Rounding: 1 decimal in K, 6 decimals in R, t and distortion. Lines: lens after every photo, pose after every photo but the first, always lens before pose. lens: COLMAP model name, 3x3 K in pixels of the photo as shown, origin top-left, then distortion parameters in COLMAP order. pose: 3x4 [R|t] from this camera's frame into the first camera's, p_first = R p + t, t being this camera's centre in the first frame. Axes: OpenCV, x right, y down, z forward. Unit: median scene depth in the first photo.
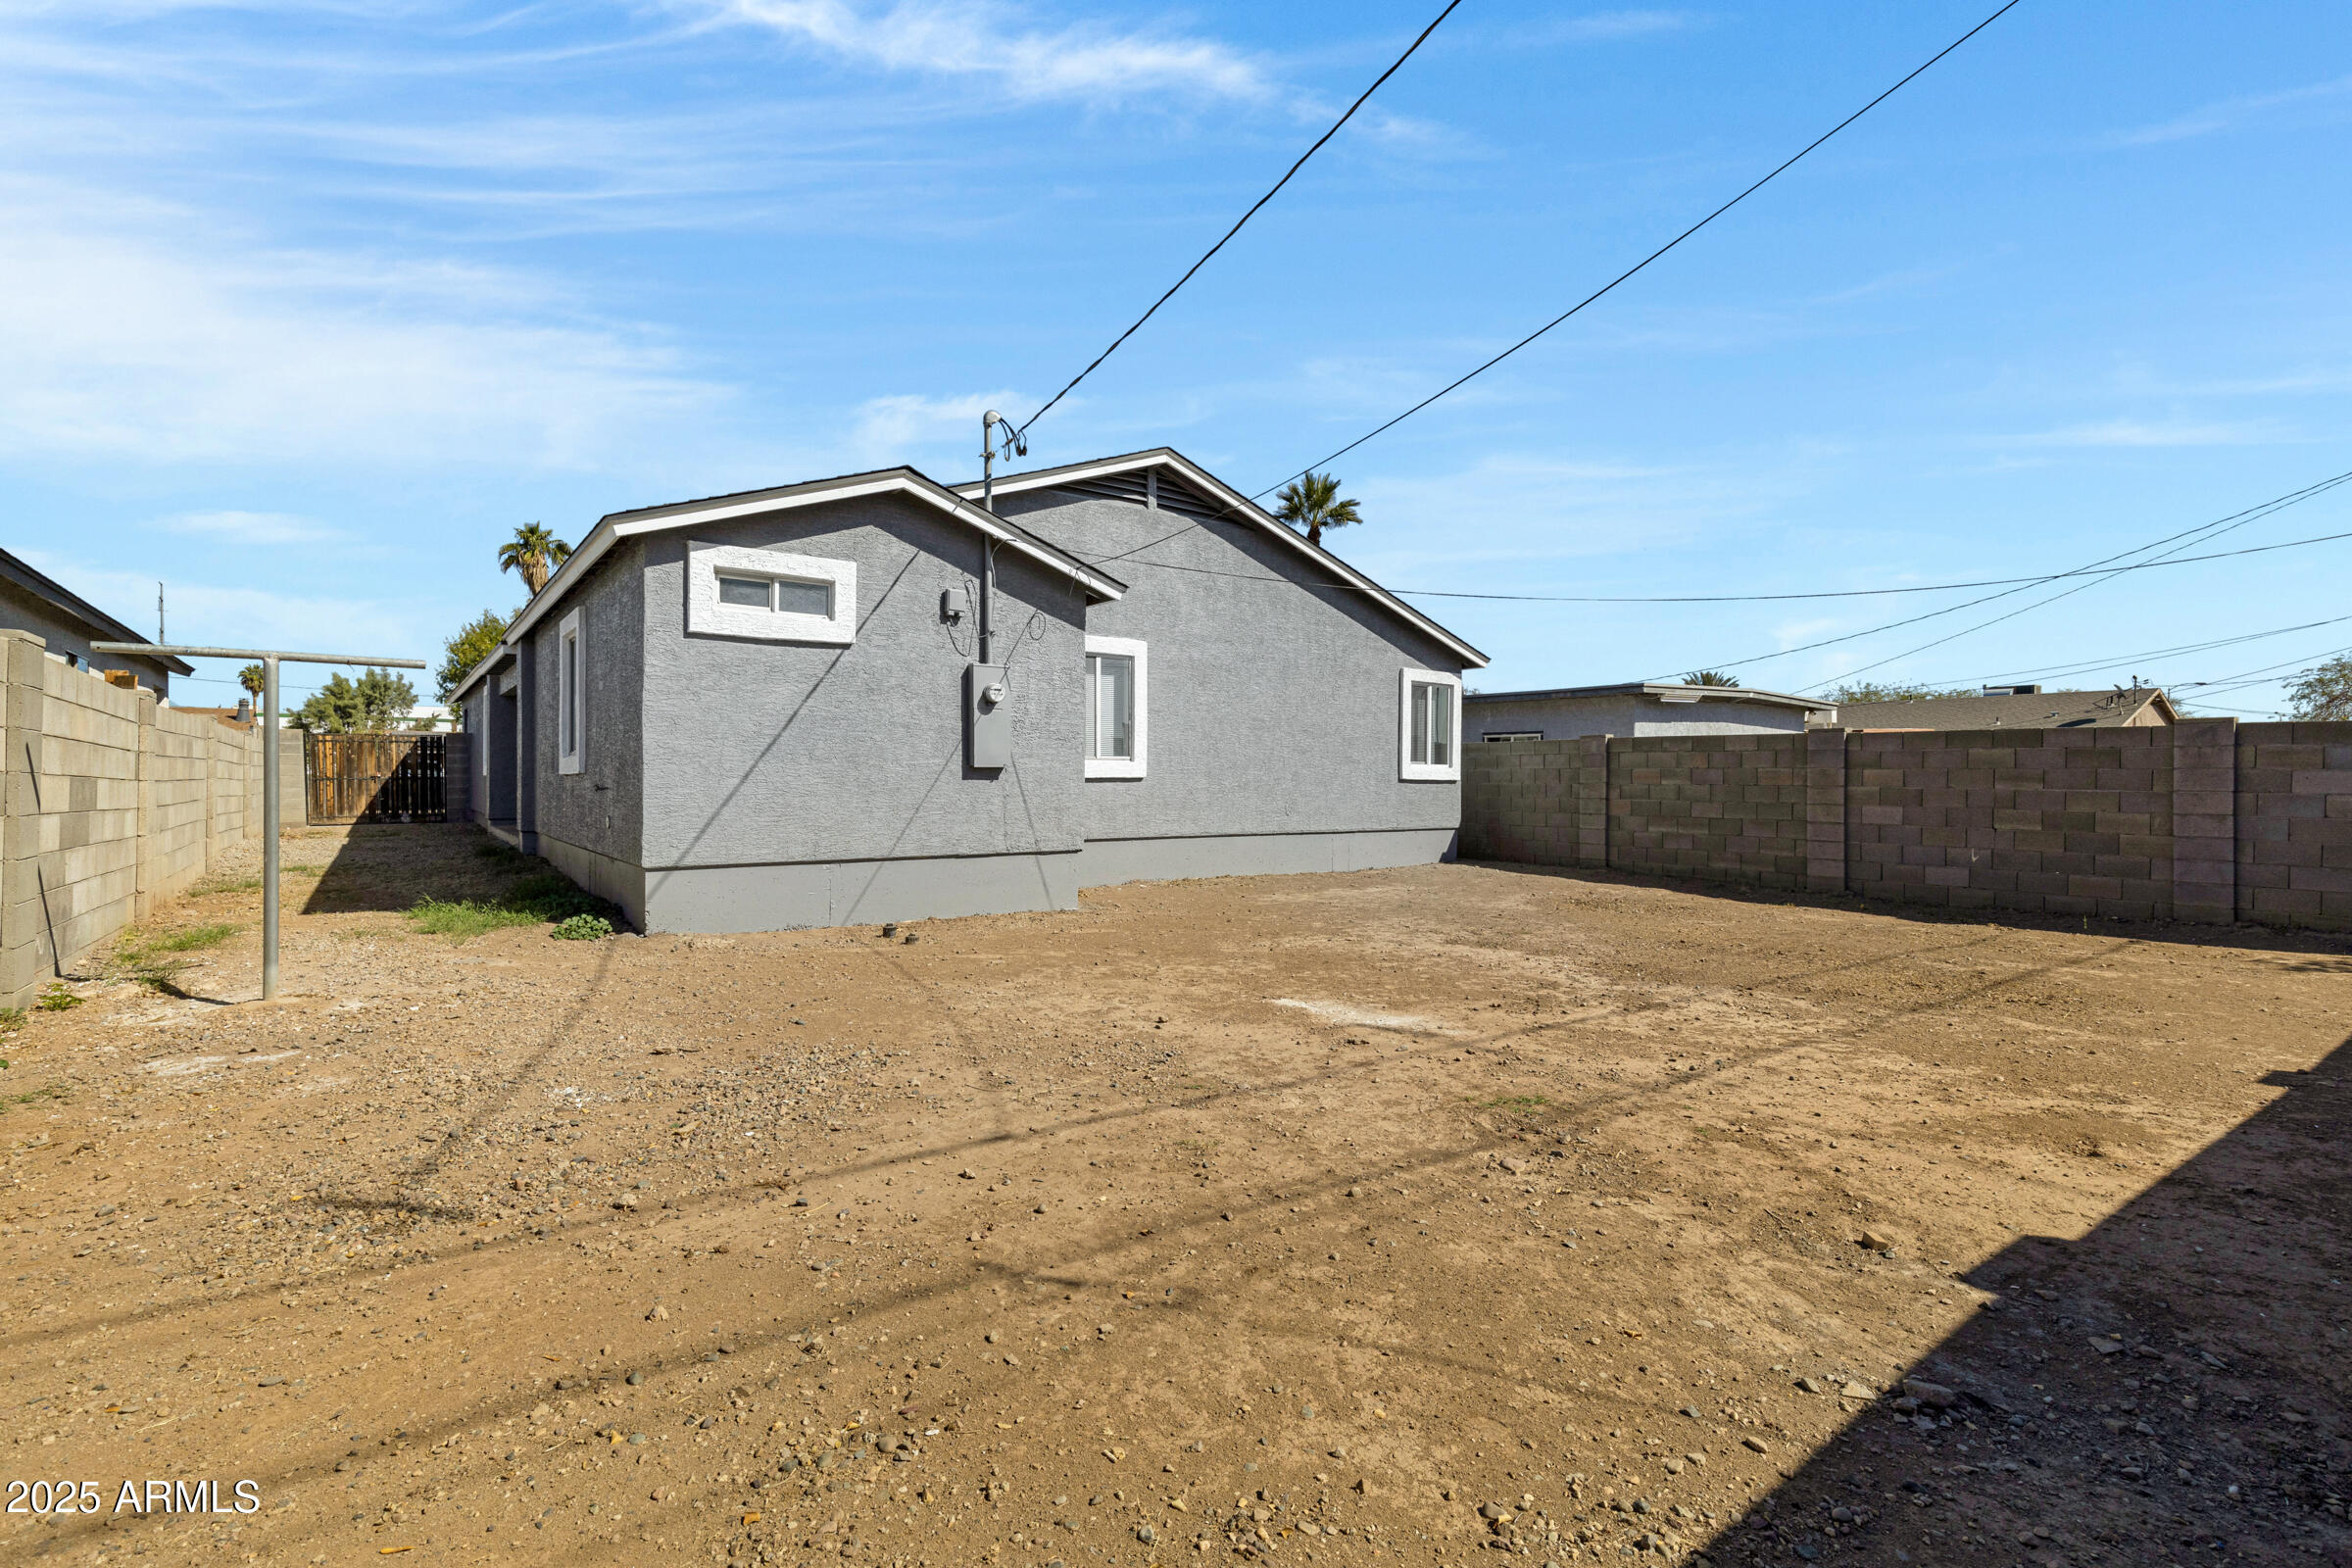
lens RADIAL K [[1074.3, 0, 1174.3], [0, 1074.3, 793.7], [0, 0, 1]] dist [0.007653, -0.000475]
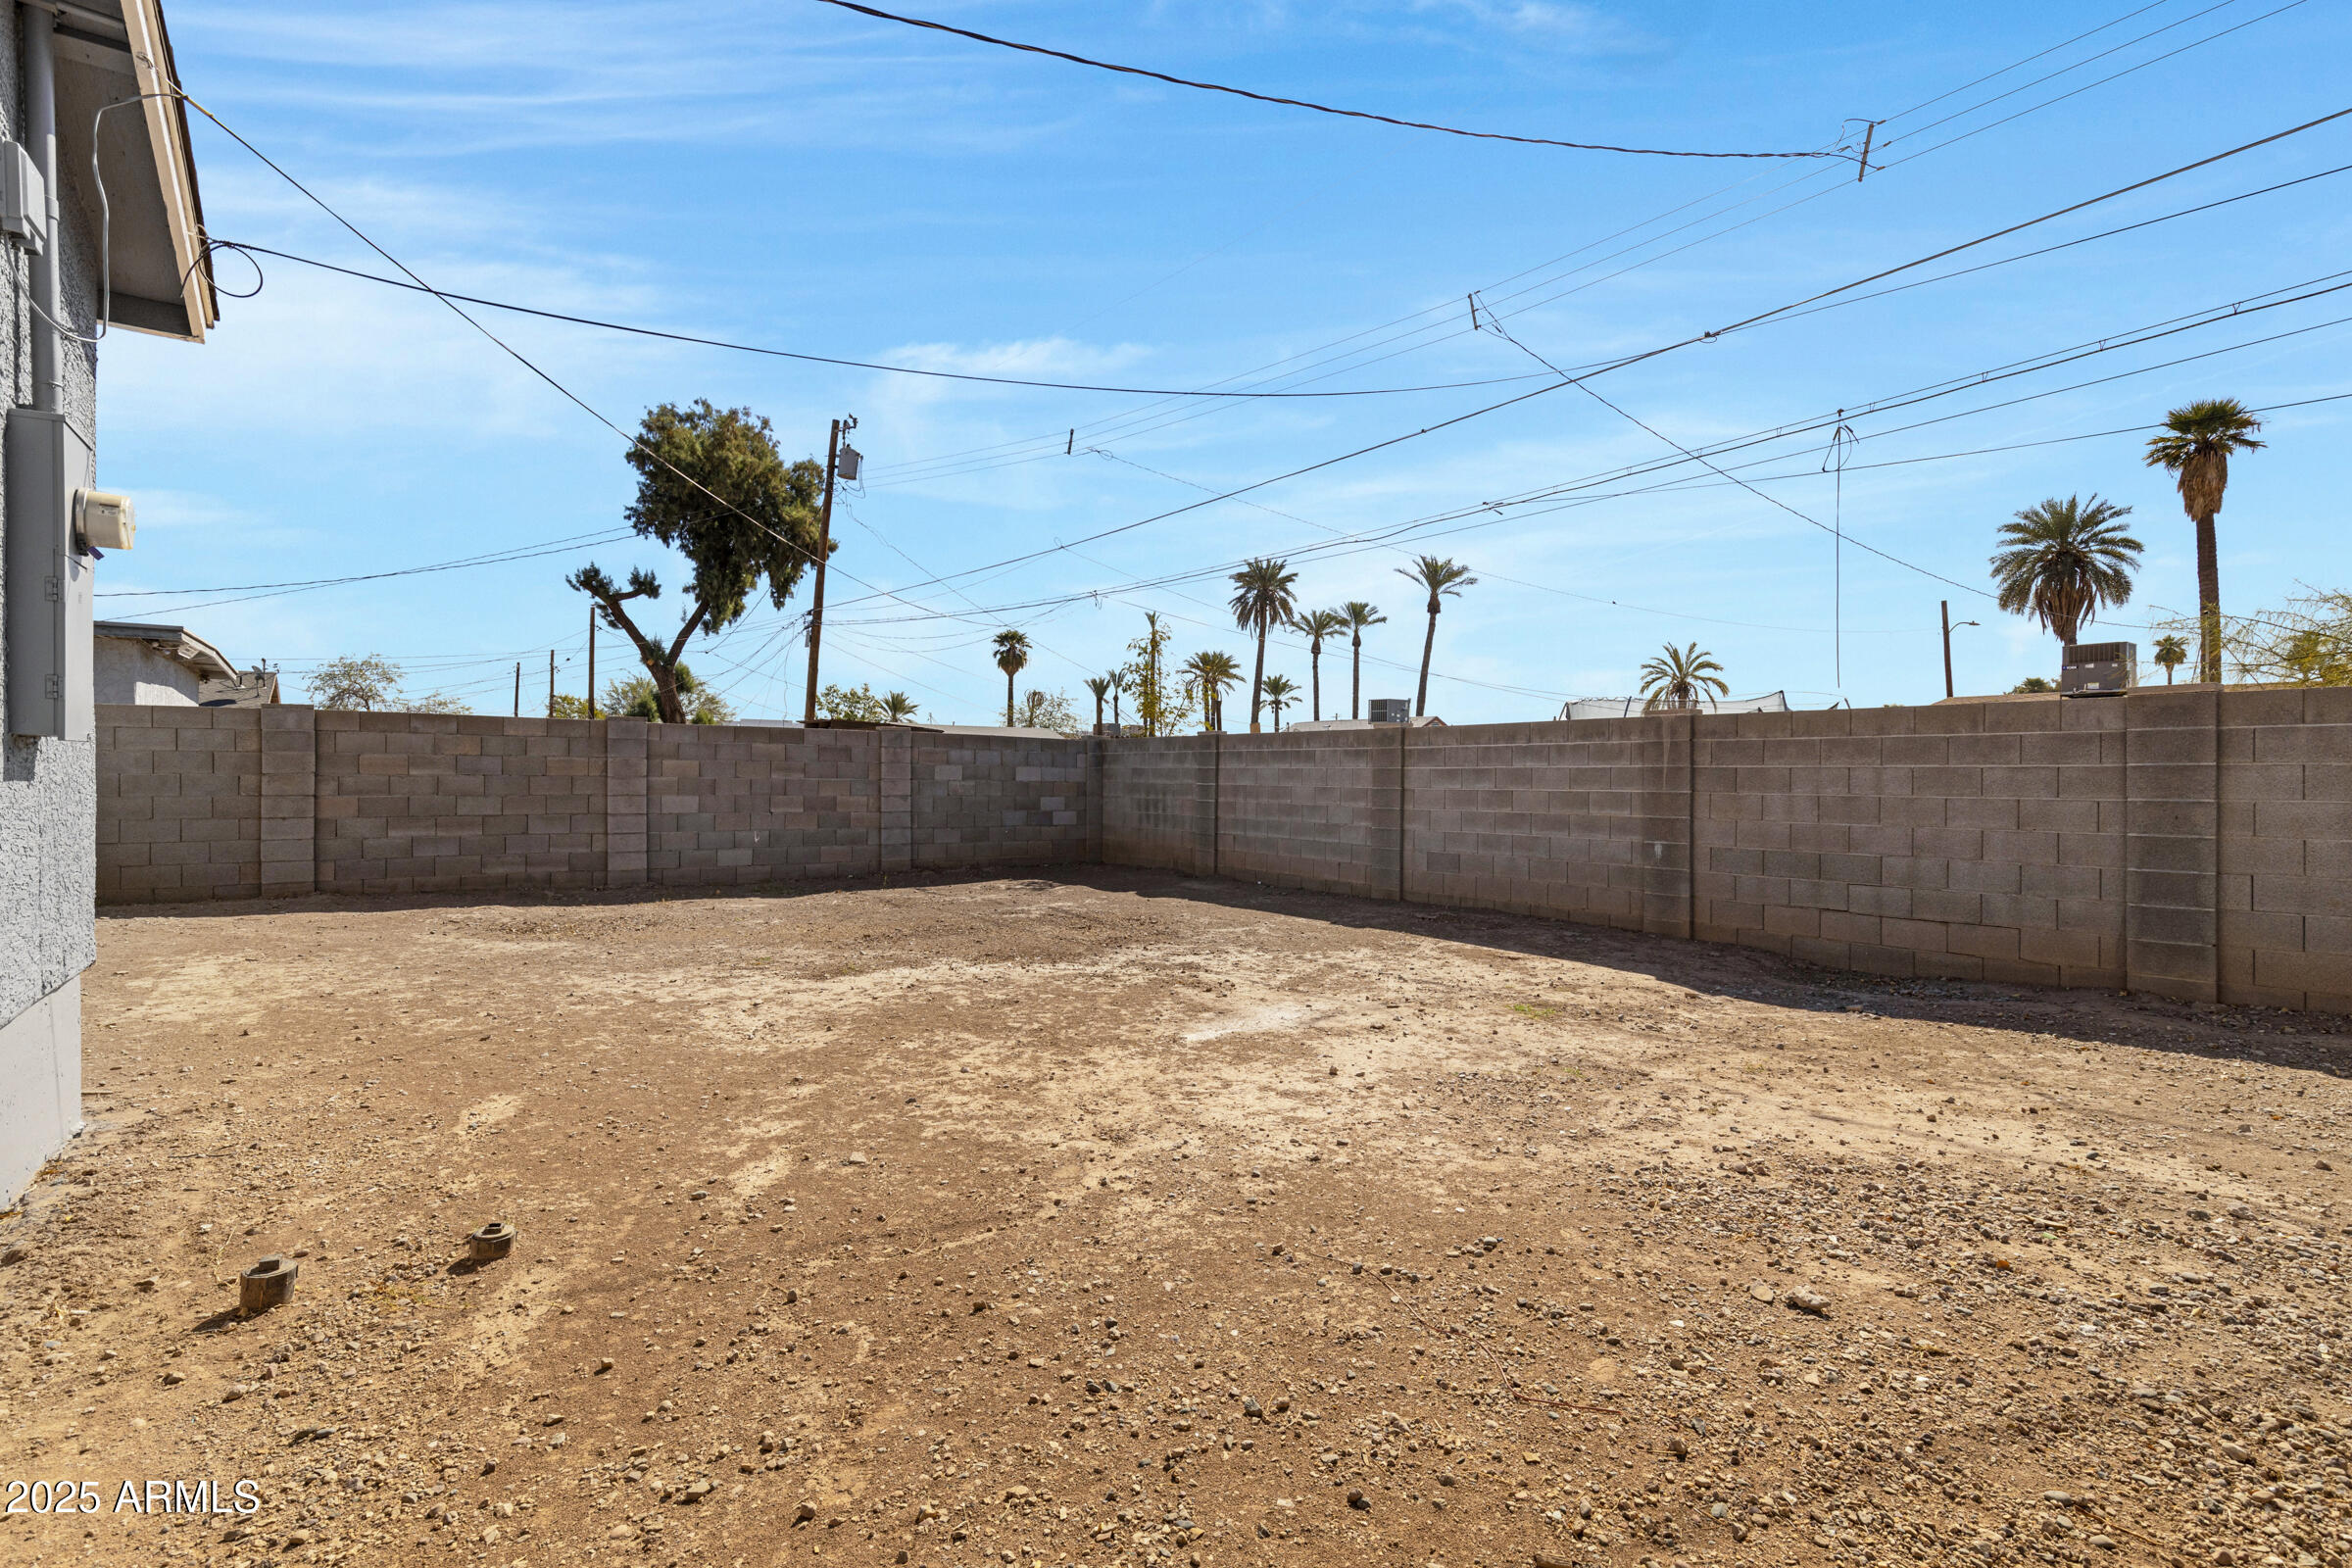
lens RADIAL K [[1108.7, 0, 1170.4], [0, 1108.7, 779.6], [0, 0, 1]] dist [0.020510, 0.000245]
pose [[0.010123, -0.008607, 0.999912, -0.384870], [0.008383, 0.999929, 0.008522, -0.008475], [-0.999914, 0.008296, 0.010195, 0.495016]]
